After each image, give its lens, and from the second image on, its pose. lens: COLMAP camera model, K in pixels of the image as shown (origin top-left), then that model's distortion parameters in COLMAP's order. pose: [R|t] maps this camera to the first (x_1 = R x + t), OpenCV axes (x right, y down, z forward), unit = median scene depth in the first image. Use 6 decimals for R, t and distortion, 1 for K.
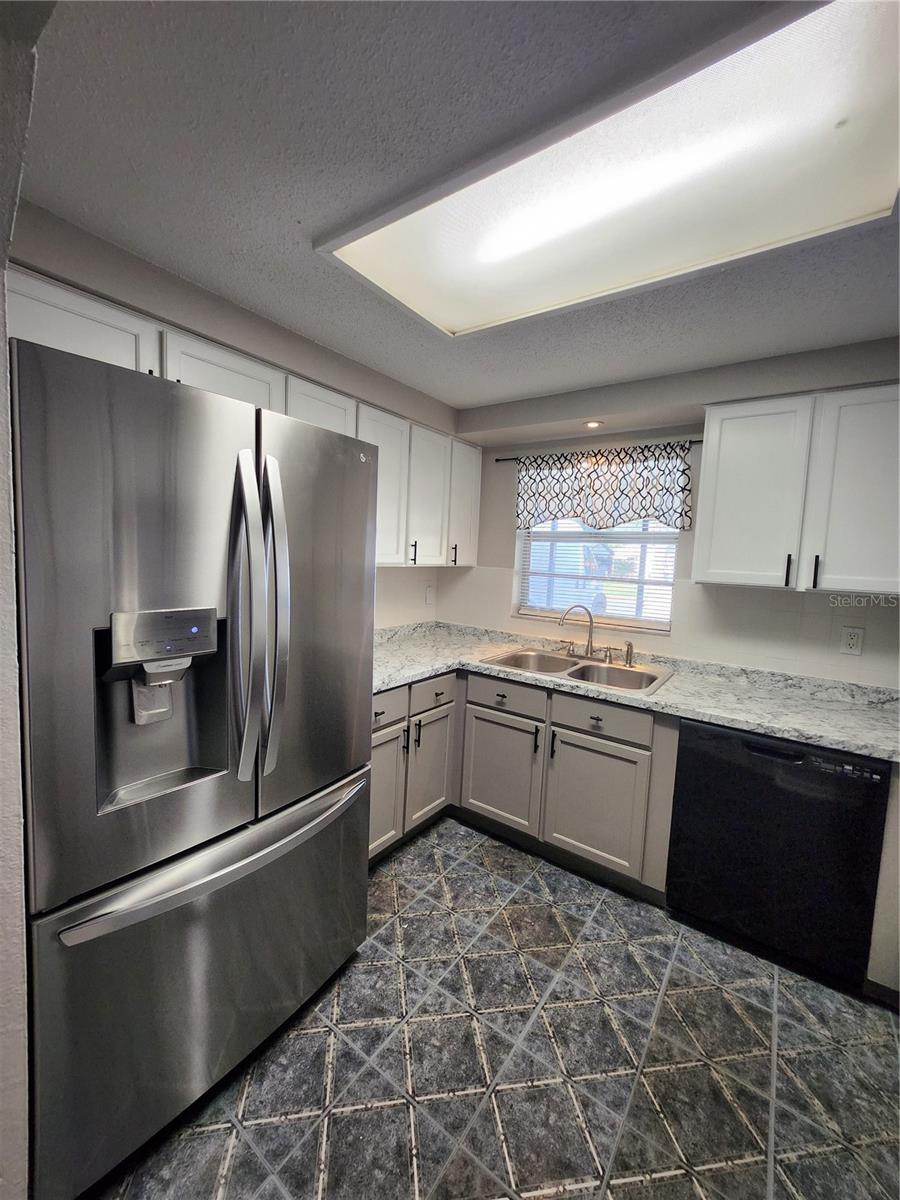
lens RADIAL K [[478.2, 0, 449.1], [0, 478.2, 596.8], [0, 0, 1]] dist [0.002929, 0.001963]
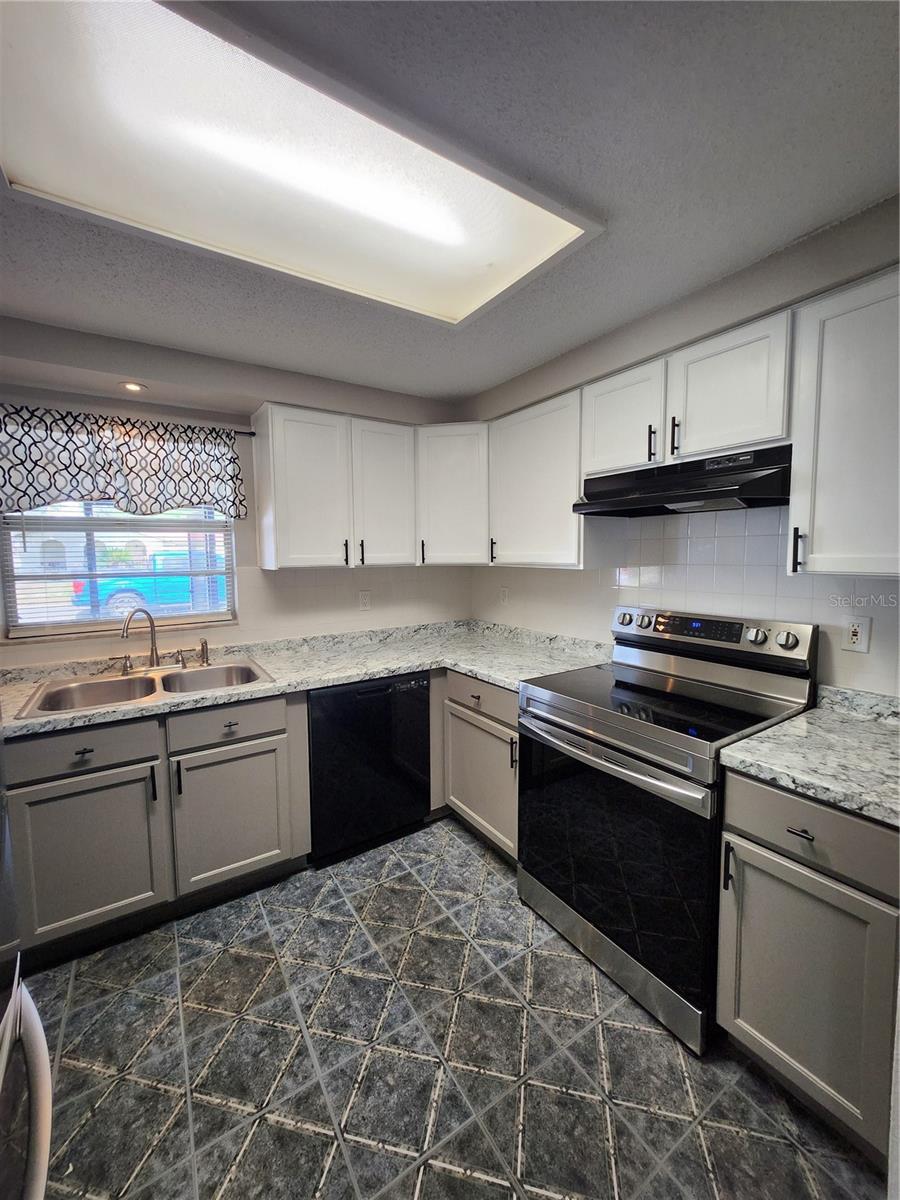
lens RADIAL K [[478.2, 0, 443.4], [0, 478.2, 592.5], [0, 0, 1]] dist [0.002929, 0.001963]
pose [[0.370847, -0.128795, 0.919720, -0.374024], [0.108174, 0.989586, 0.094961, -0.040976], [-0.922373, 0.064274, 0.380917, 0.272495]]
